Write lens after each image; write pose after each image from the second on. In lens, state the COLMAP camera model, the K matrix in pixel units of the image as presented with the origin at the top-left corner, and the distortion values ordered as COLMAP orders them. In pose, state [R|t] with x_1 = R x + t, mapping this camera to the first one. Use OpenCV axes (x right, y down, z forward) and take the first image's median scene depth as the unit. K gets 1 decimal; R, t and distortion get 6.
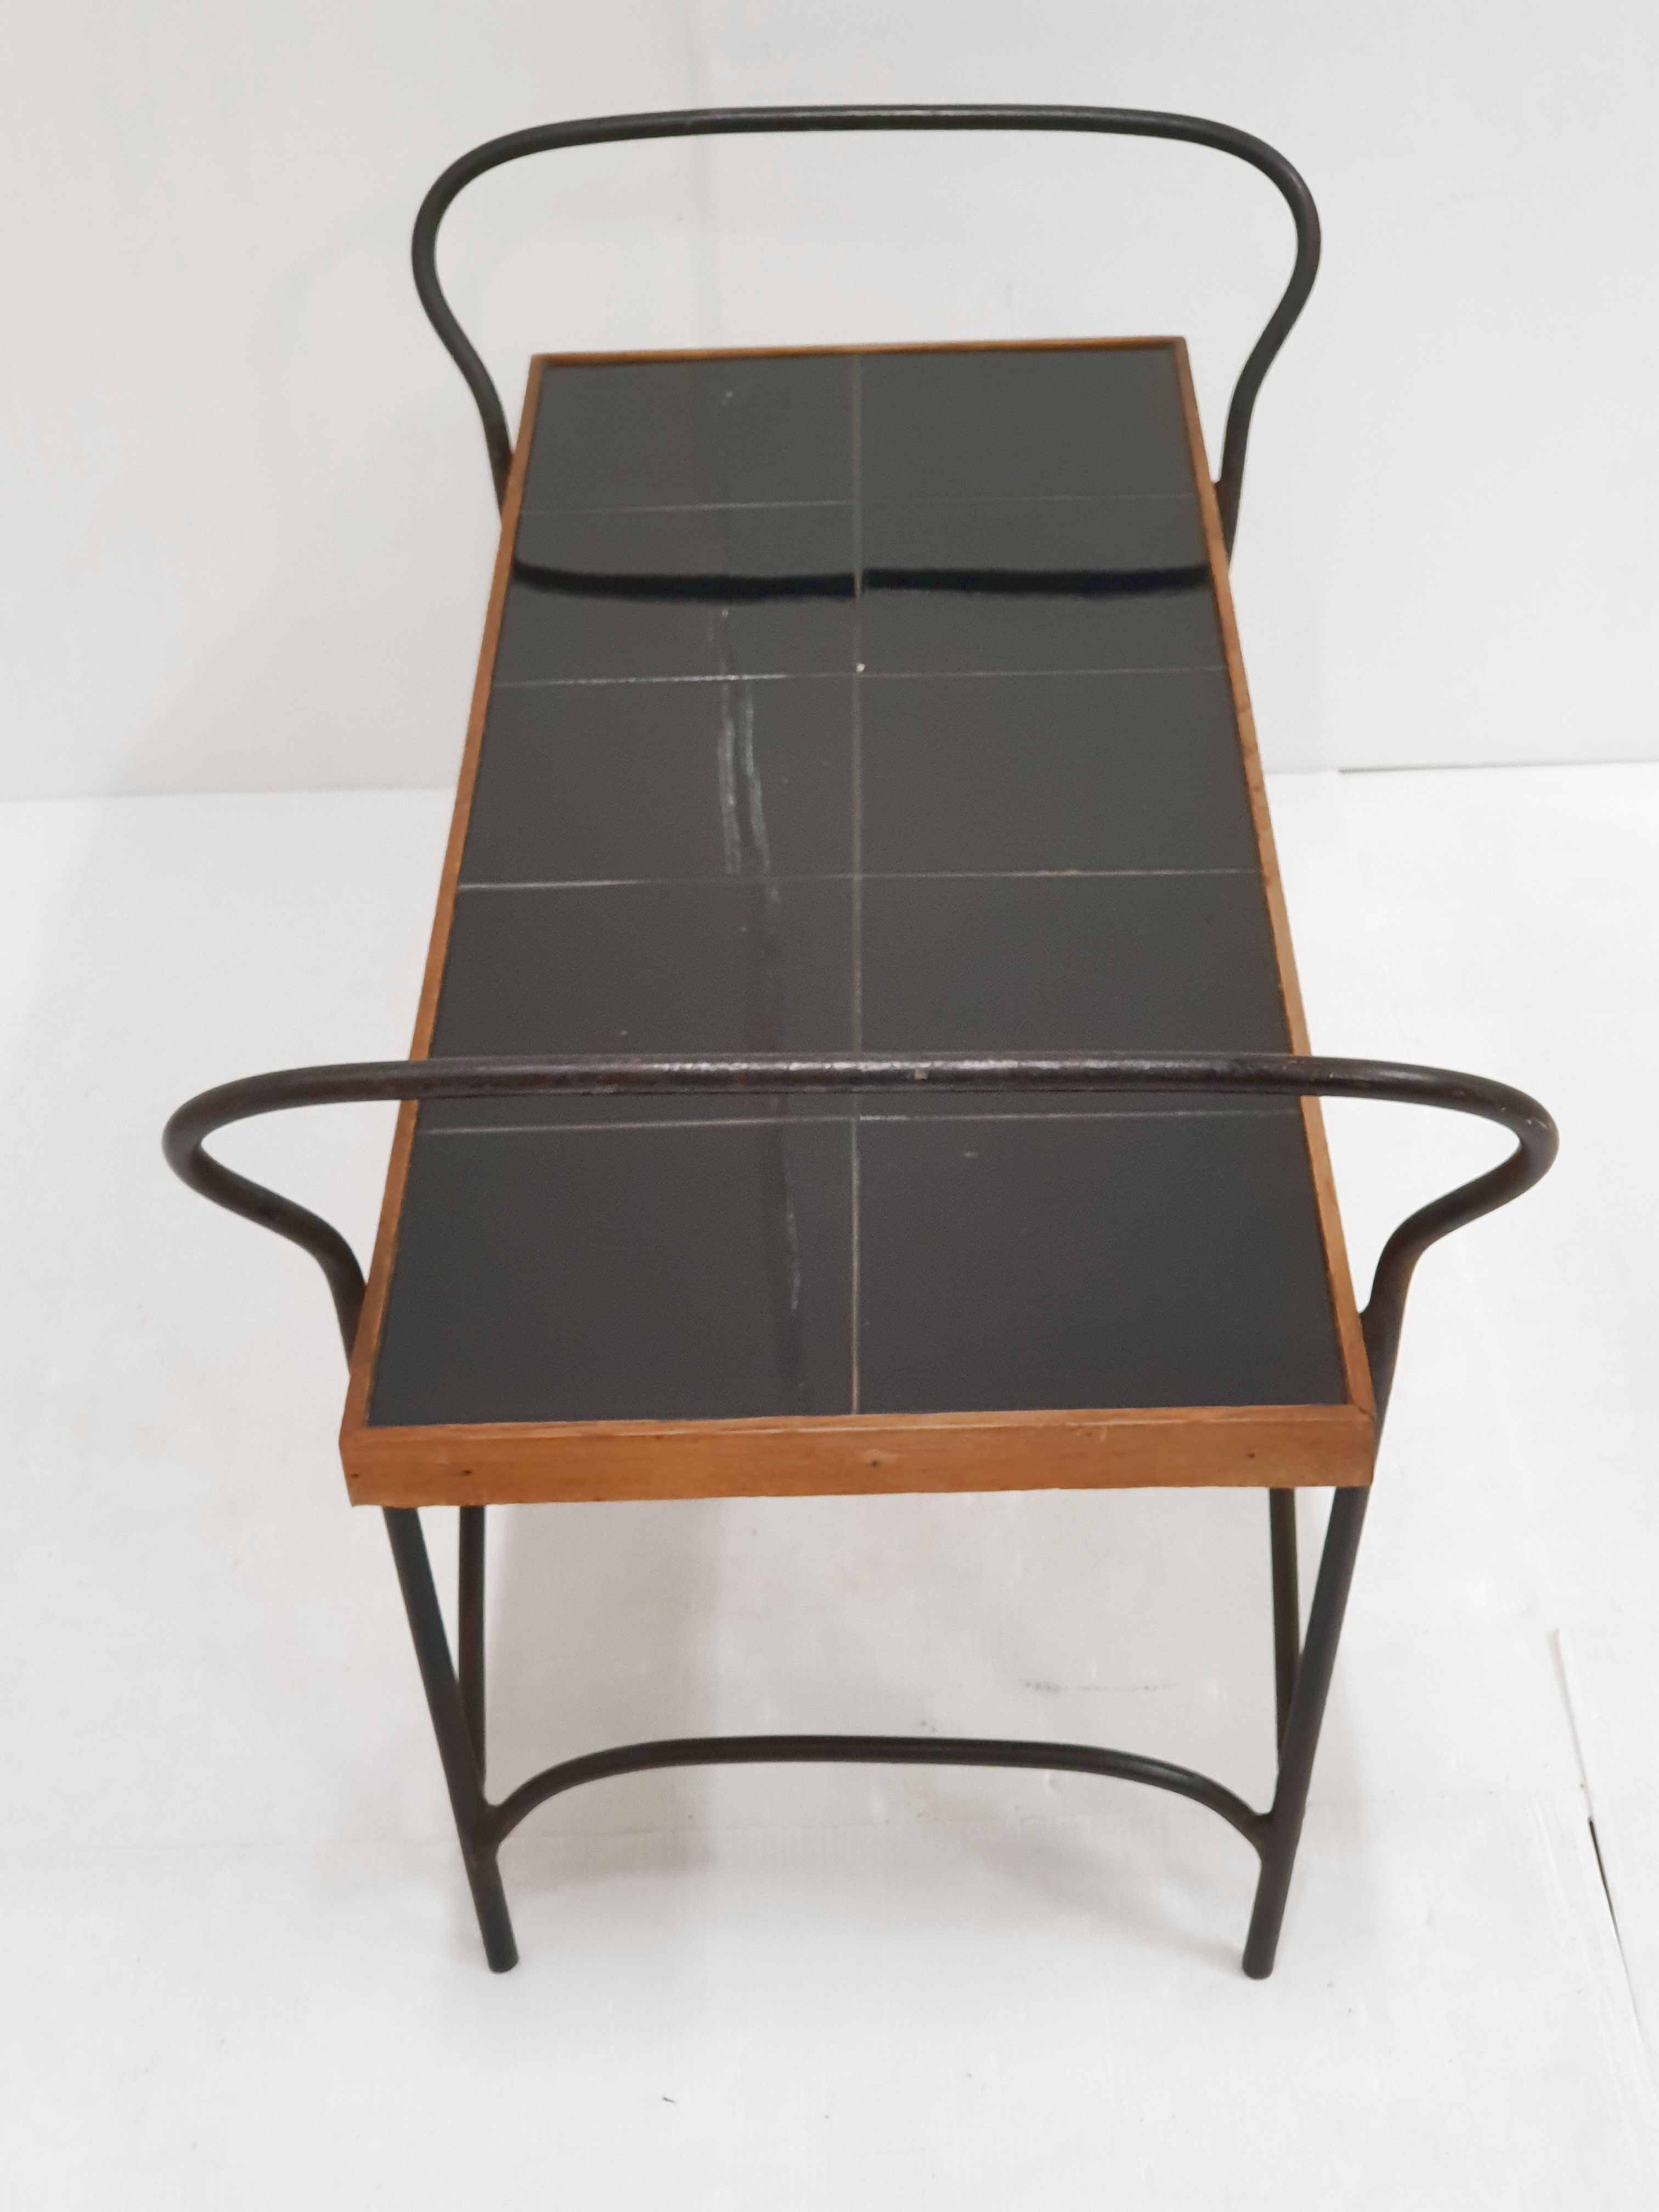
lens RADIAL K [[3343.3, 0, 843.5], [0, 3343.3, 1101.4], [0, 0, 1]] dist [0.039332, 0.000000]
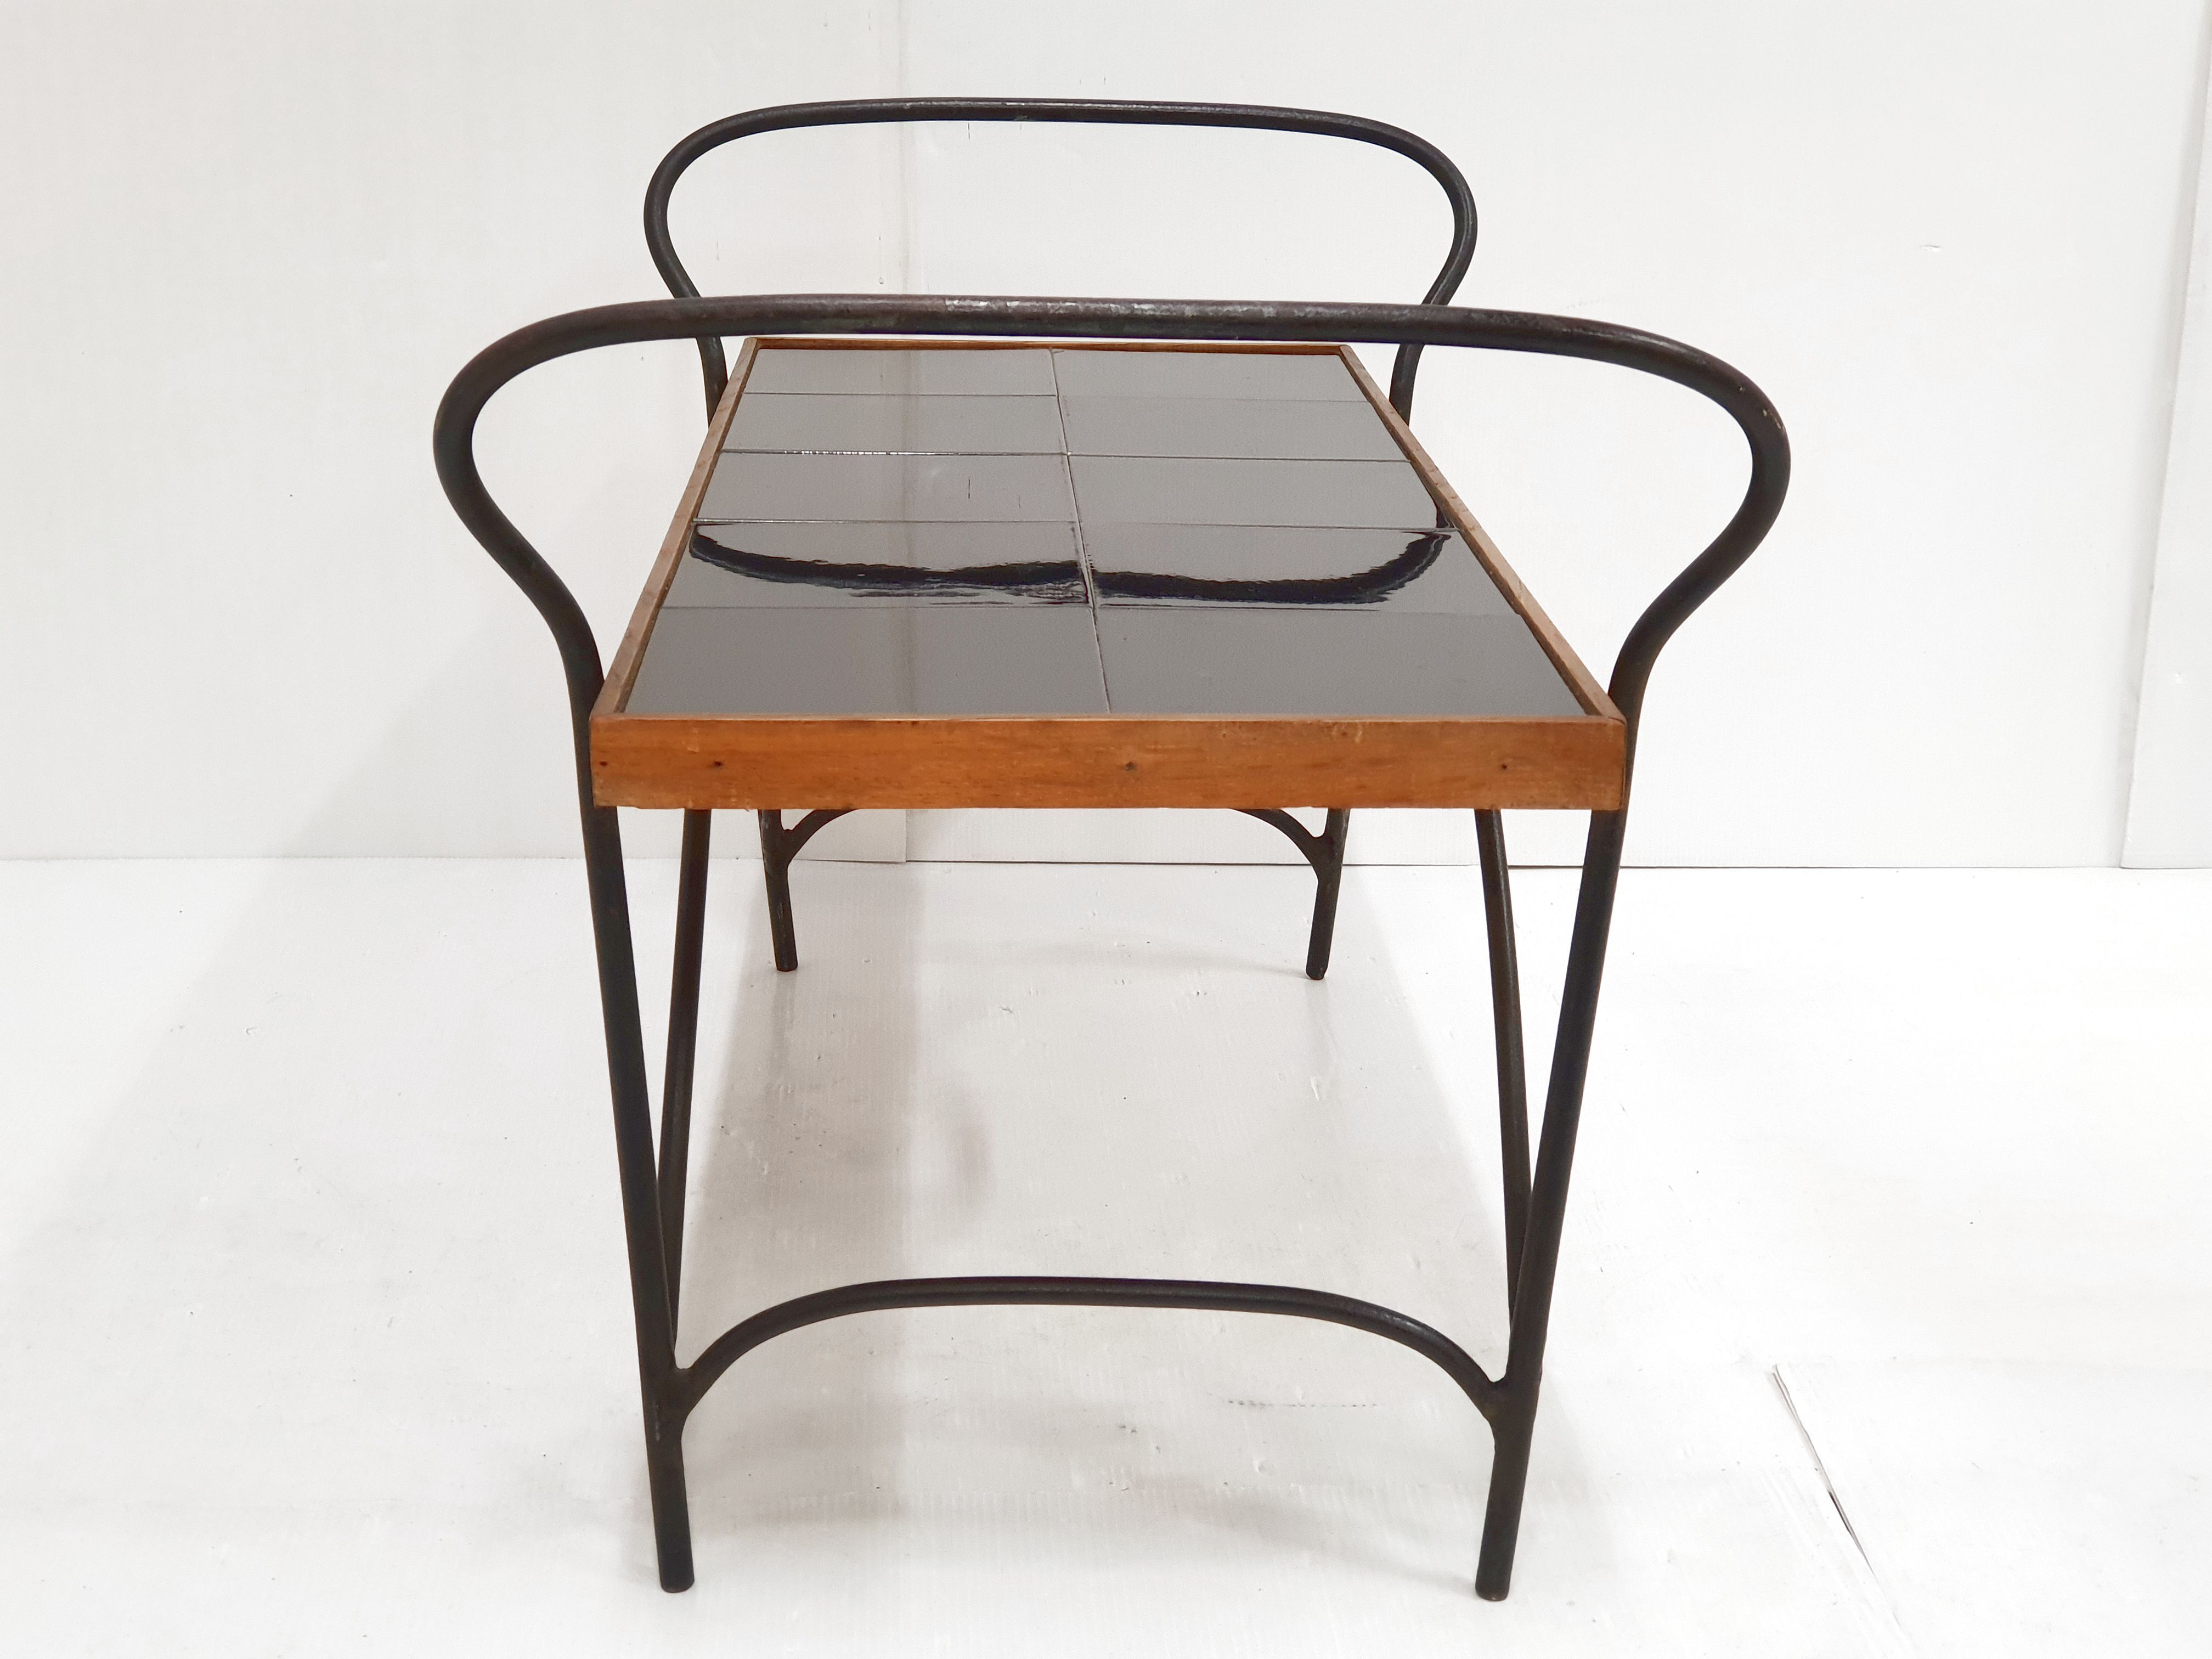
lens RADIAL K [[3343.3, 0, 1098.1], [0, 3343.3, 815.4], [0, 0, 1]] dist [0.039332, 0.000000]
pose [[0.997952, 0.030864, 0.056029, -0.046429], [-0.009926, 0.940005, -0.341015, 0.387267], [-0.063193, 0.339761, 0.938387, 0.060360]]
